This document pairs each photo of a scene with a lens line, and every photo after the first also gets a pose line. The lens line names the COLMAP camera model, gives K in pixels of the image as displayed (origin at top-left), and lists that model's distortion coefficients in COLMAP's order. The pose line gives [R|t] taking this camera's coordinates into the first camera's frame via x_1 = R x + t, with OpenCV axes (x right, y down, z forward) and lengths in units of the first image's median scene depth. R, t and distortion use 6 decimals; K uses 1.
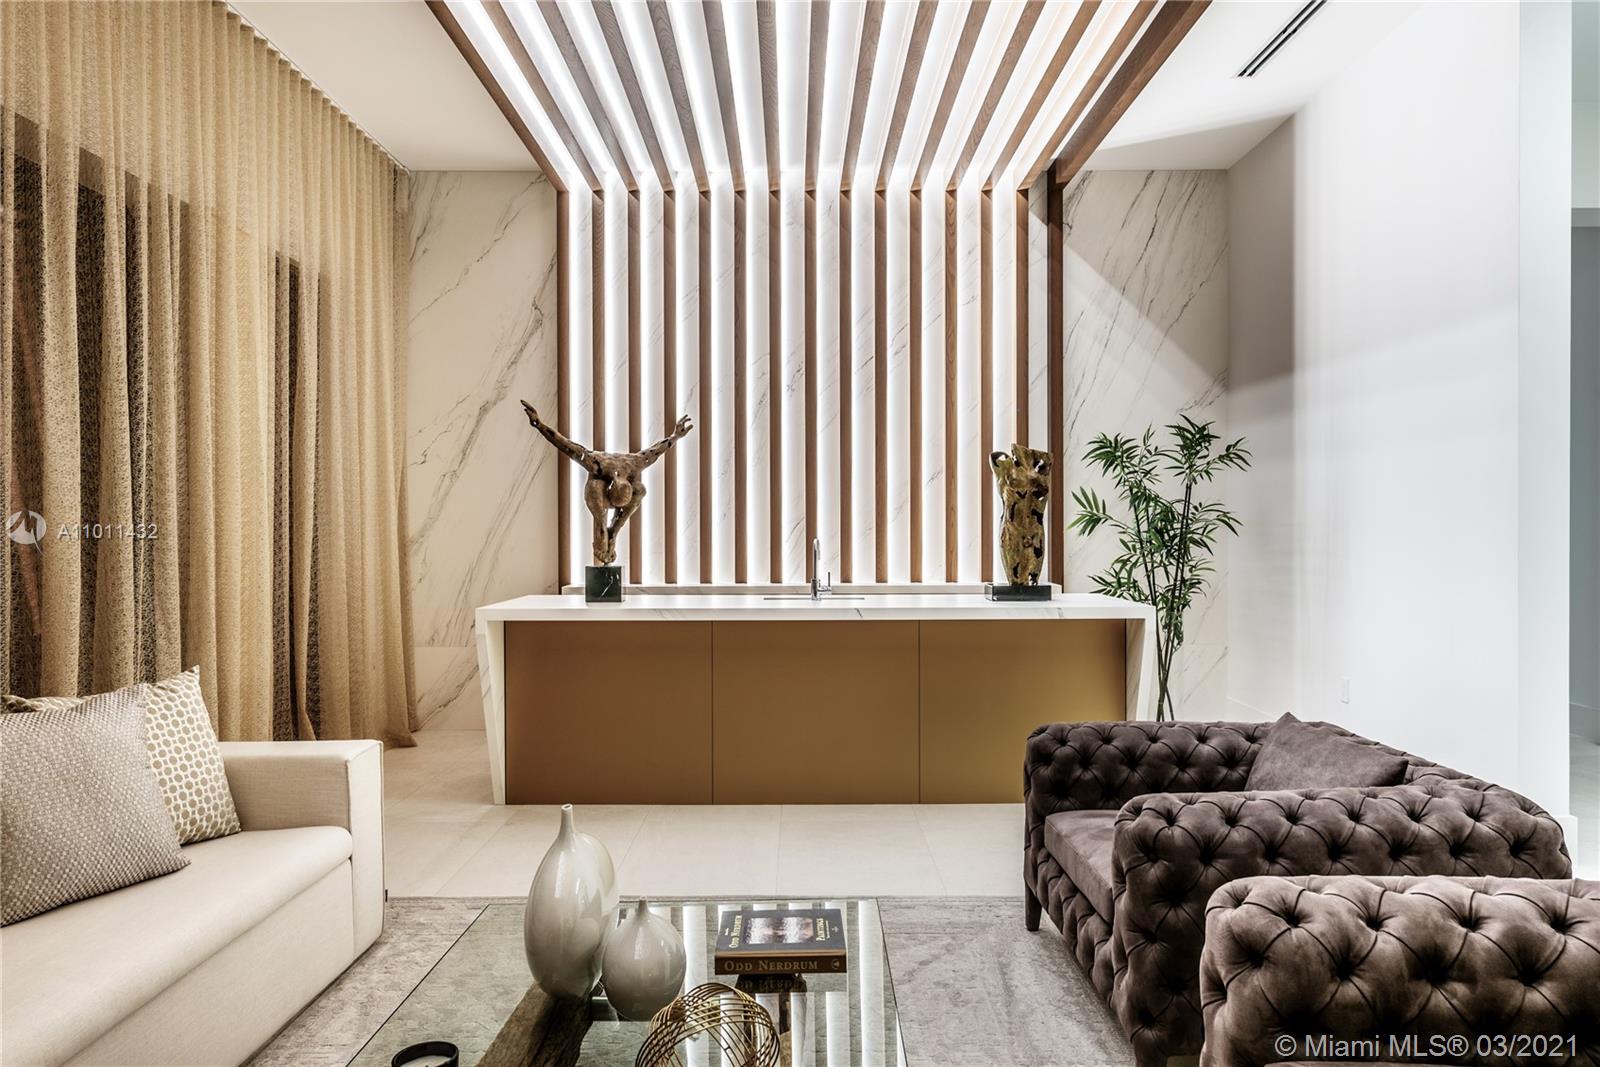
lens RADIAL K [[1098.7, 0, 800.0], [0, 1098.7, 533.5], [0, 0, 1]] dist [0.020698, -0.000077]
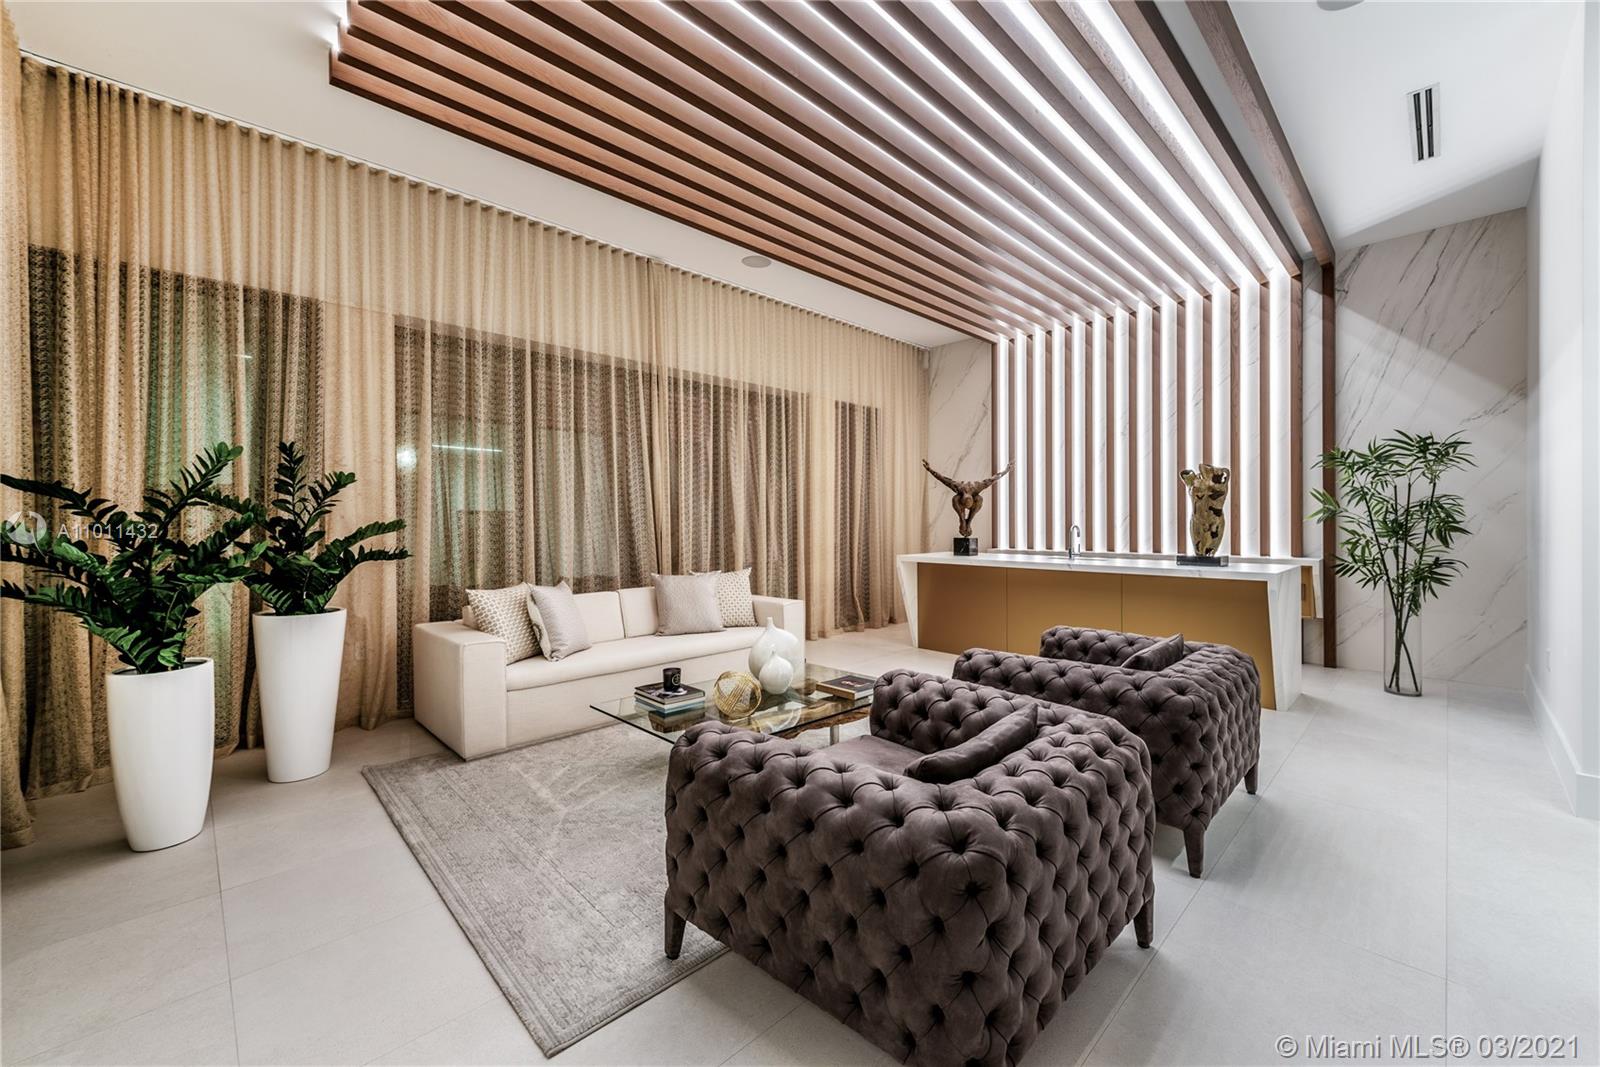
lens RADIAL K [[628.7, 0, 812.7], [0, 628.7, 528.5], [0, 0, 1]] dist [0.010073, -0.000180]
pose [[0.699234, 0.010449, -0.714817, 0.348060], [-0.002296, 0.999921, 0.012370, -0.000390], [0.714890, -0.007008, 0.699202, 0.000323]]
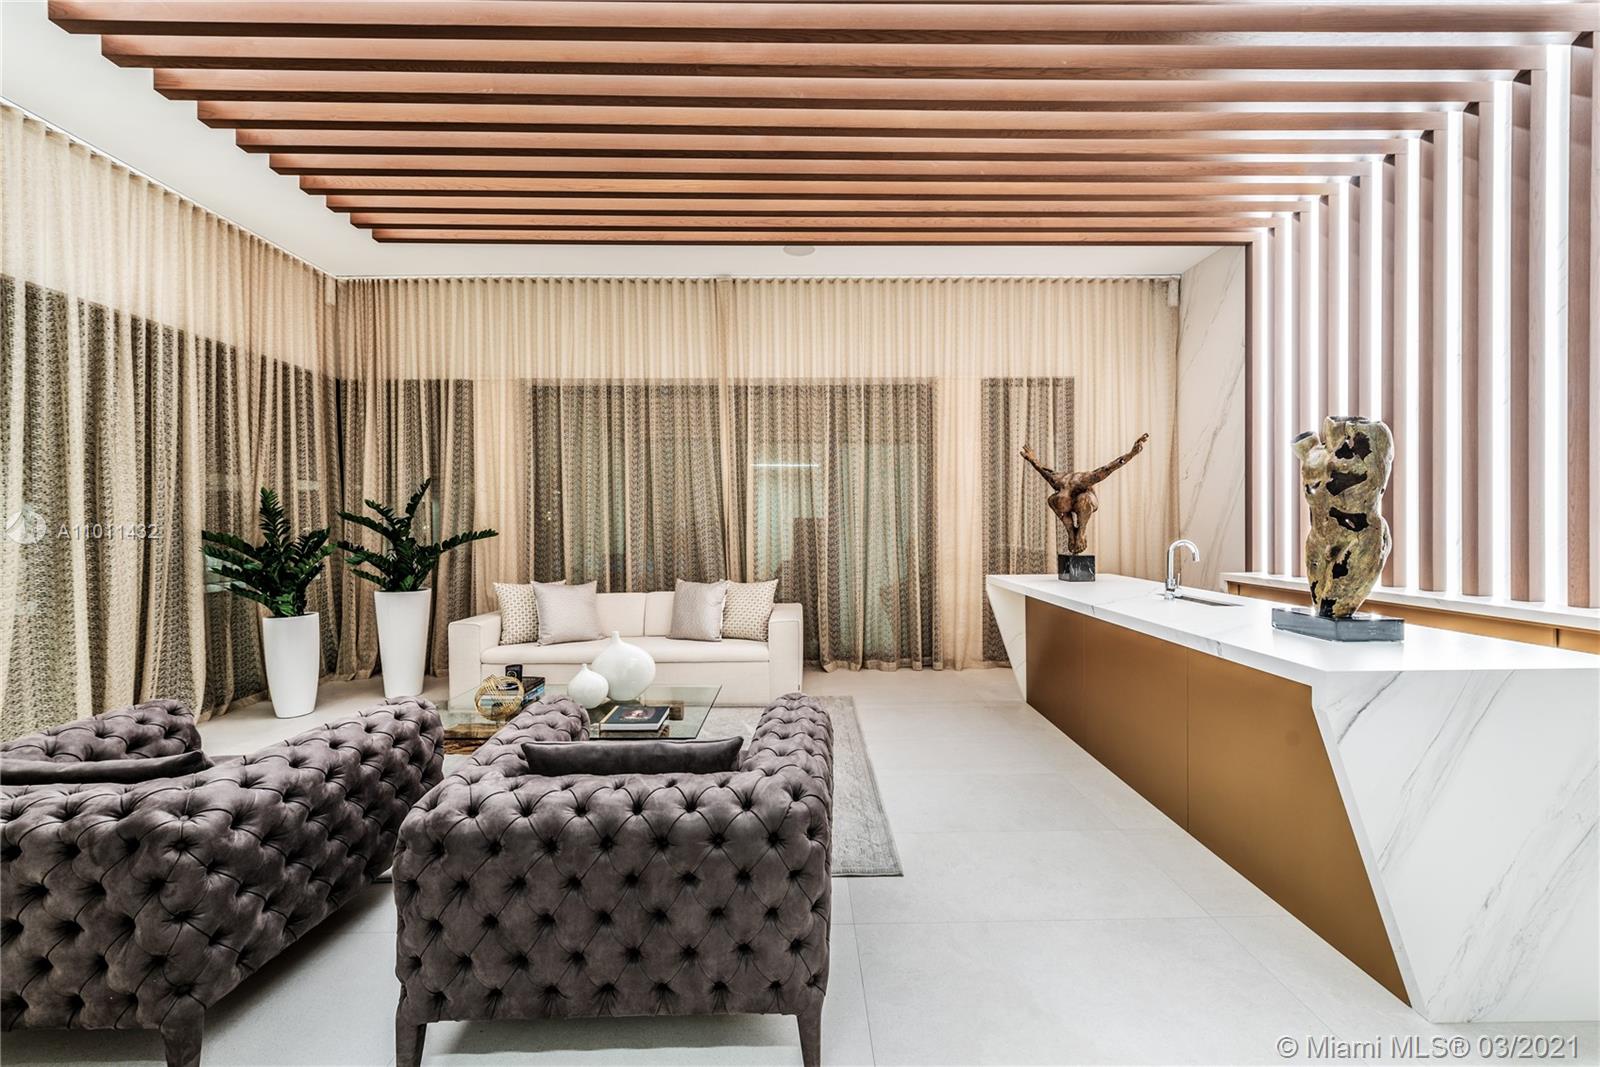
lens RADIAL K [[638.8, 0, 797.9], [0, 638.8, 522.5], [0, 0, 1]] dist [-0.003561, -0.000126]
pose [[0.003516, 0.001619, -0.999993, 0.465787], [0.000286, 0.999999, 0.001620, -0.009776], [0.999994, -0.000292, 0.003516, 0.502674]]
